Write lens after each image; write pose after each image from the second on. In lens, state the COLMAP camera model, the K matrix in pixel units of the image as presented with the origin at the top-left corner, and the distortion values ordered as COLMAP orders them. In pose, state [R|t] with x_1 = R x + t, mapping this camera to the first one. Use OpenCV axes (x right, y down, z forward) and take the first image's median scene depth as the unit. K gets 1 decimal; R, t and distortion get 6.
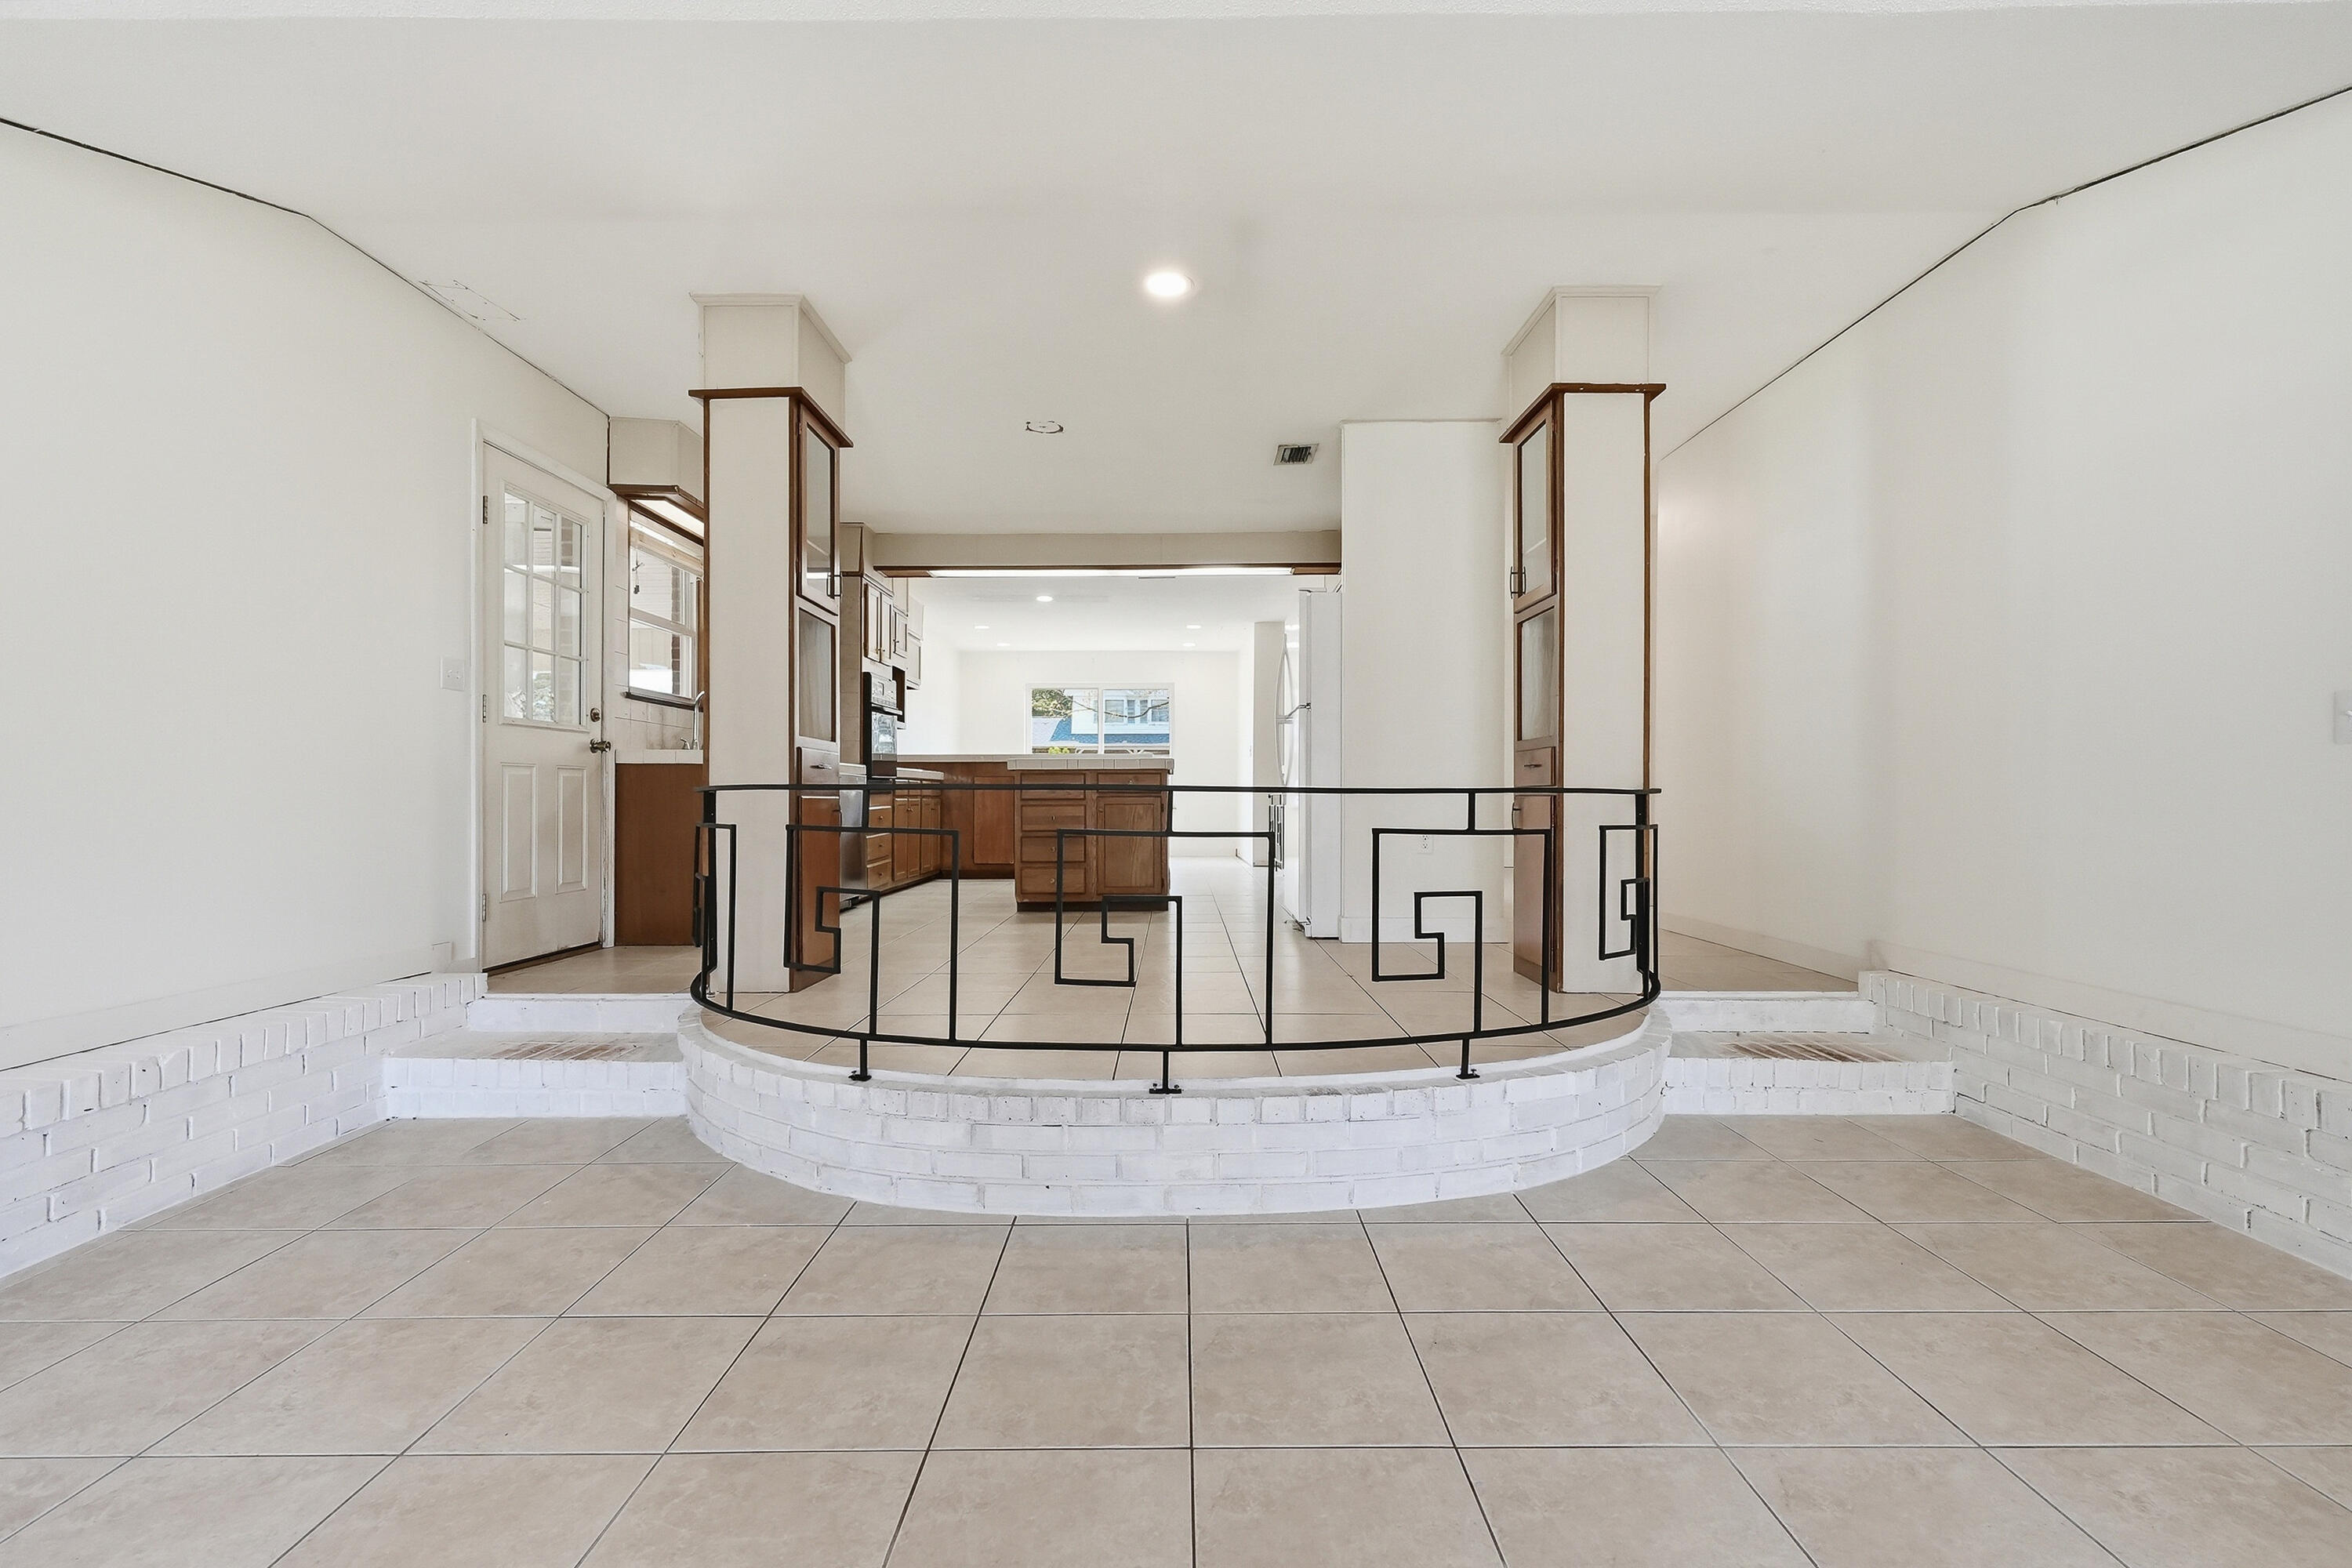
lens RADIAL K [[1043.7, 0, 1182.5], [0, 1043.7, 789.9], [0, 0, 1]] dist [-0.001248, -0.000152]
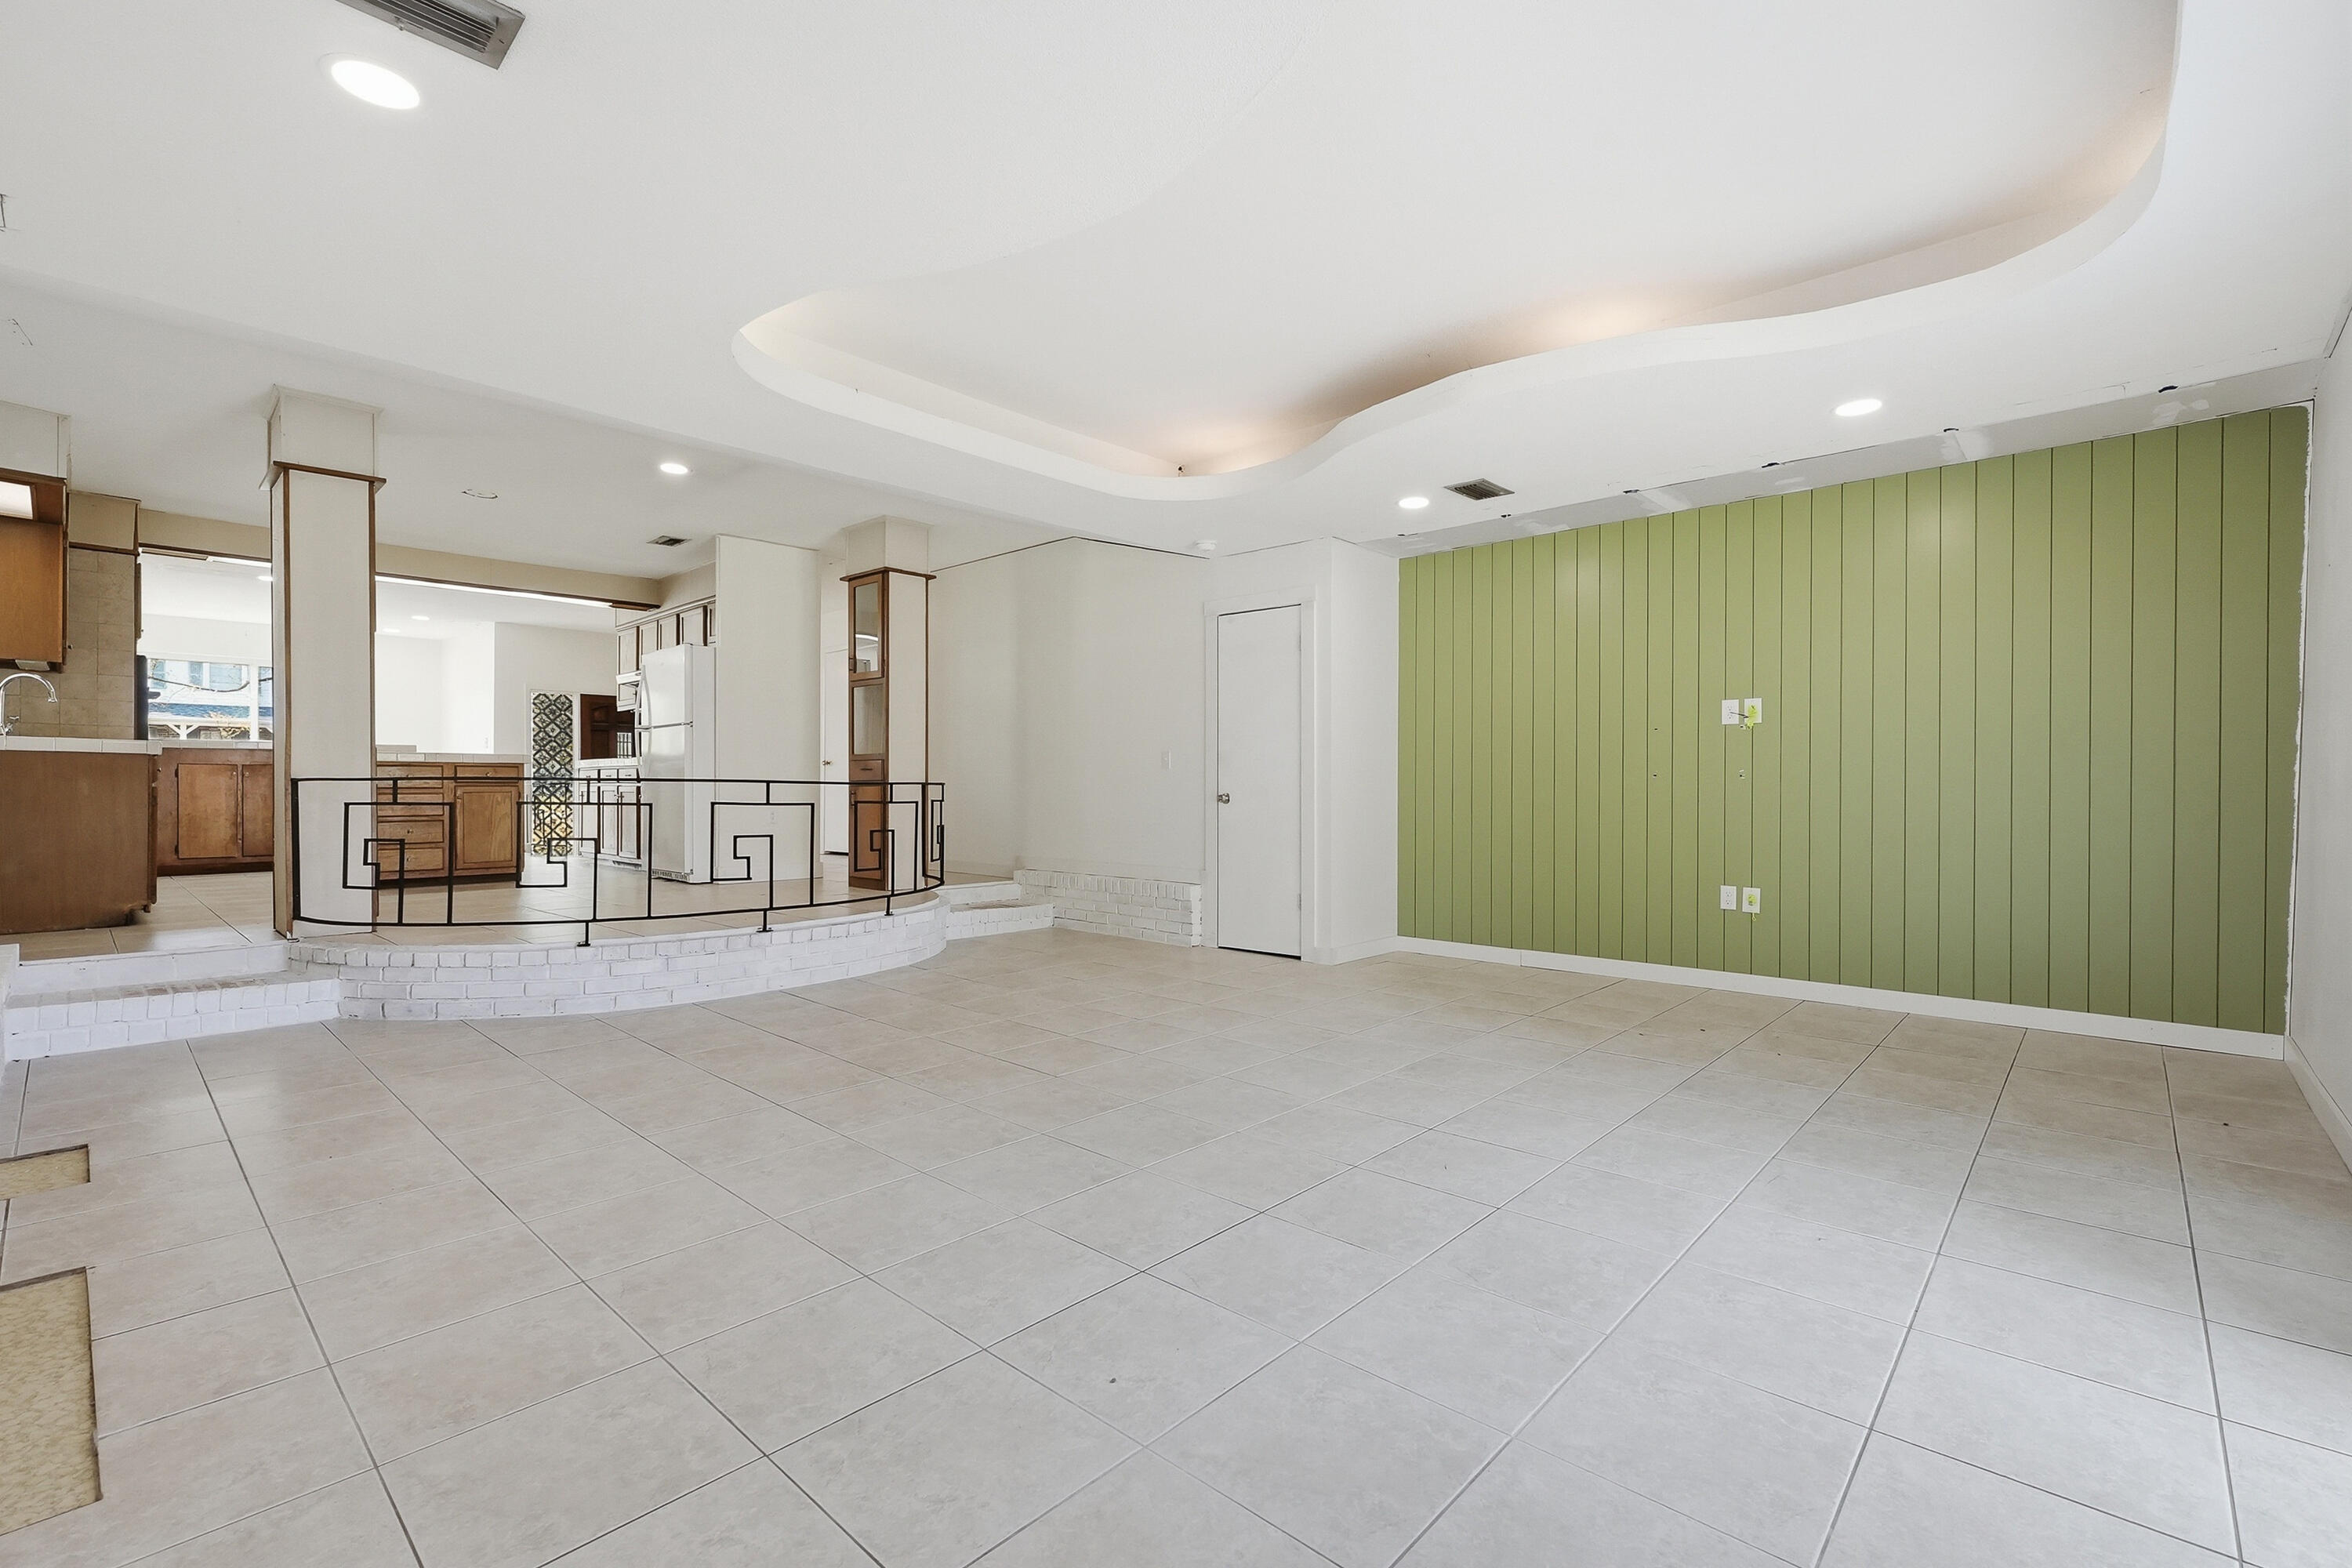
lens RADIAL K [[1043.7, 0, 1182.5], [0, 1043.7, 789.9], [0, 0, 1]] dist [-0.001248, -0.000152]
pose [[0.682393, -0.001653, 0.730983, -0.649246], [-0.005592, 0.999956, 0.007482, -0.003966], [-0.730964, -0.009194, 0.682354, -0.671556]]
